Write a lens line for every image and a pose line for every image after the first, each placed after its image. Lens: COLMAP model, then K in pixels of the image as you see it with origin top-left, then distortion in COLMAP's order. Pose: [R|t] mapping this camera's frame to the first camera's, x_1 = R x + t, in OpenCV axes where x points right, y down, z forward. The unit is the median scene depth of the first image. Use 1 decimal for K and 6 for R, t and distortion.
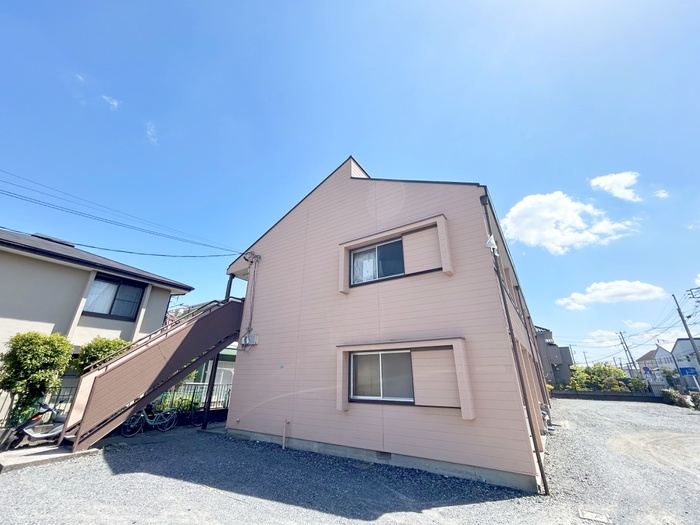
lens RADIAL K [[280.3, 0, 350.3], [0, 280.3, 264.3], [0, 0, 1]] dist [-0.002985, 0.000052]
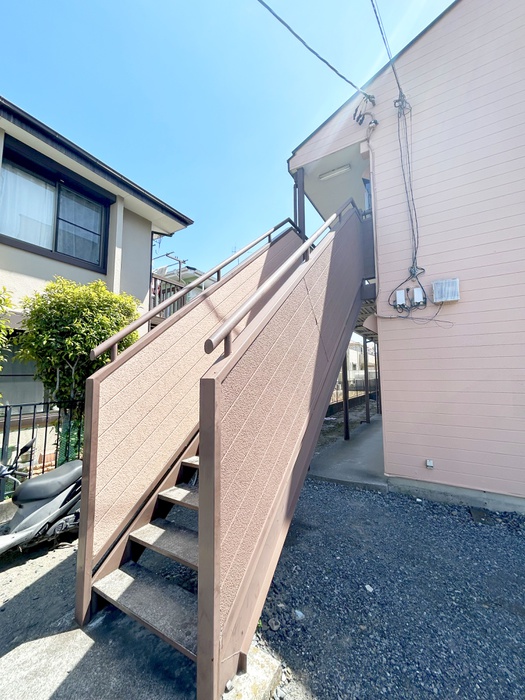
lens RADIAL K [[280.3, 0, 260.9], [0, 280.3, 349.4], [0, 0, 1]] dist [-0.002985, 0.000052]
pose [[0.999074, -0.005237, 0.042697, -0.538615], [-0.007281, 0.957650, 0.287843, 0.197733], [-0.042396, -0.287888, 0.956725, 0.493671]]
